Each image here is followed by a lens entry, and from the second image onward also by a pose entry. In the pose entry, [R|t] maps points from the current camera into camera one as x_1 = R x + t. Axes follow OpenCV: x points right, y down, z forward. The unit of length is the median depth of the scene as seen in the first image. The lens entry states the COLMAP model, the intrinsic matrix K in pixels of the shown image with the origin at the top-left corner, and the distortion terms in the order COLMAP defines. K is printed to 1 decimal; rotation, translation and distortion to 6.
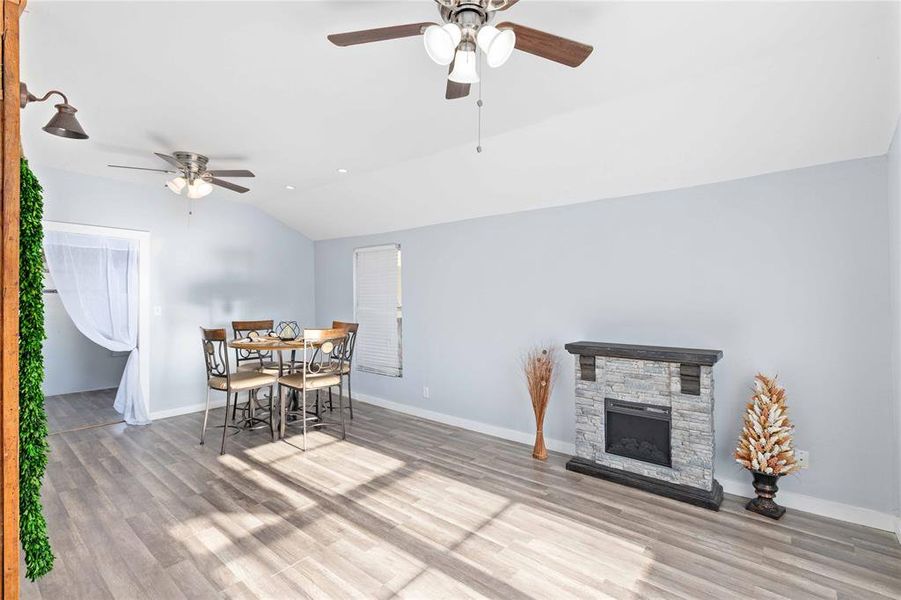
lens RADIAL K [[415.3, 0, 463.5], [0, 415.3, 312.7], [0, 0, 1]] dist [0.002726, -0.000014]
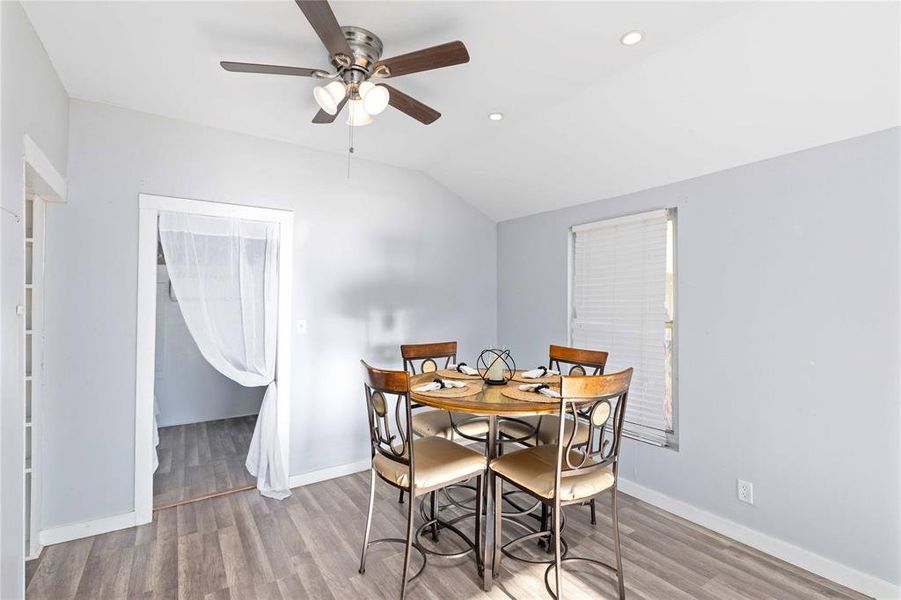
lens RADIAL K [[415.3, 0, 449.7], [0, 415.3, 299.7], [0, 0, 1]] dist [0.002726, -0.000014]
pose [[0.952763, -0.011264, -0.303506, -0.310366], [-0.001268, 0.999156, -0.041065, -0.022585], [0.303712, 0.039510, 0.951944, 0.443787]]
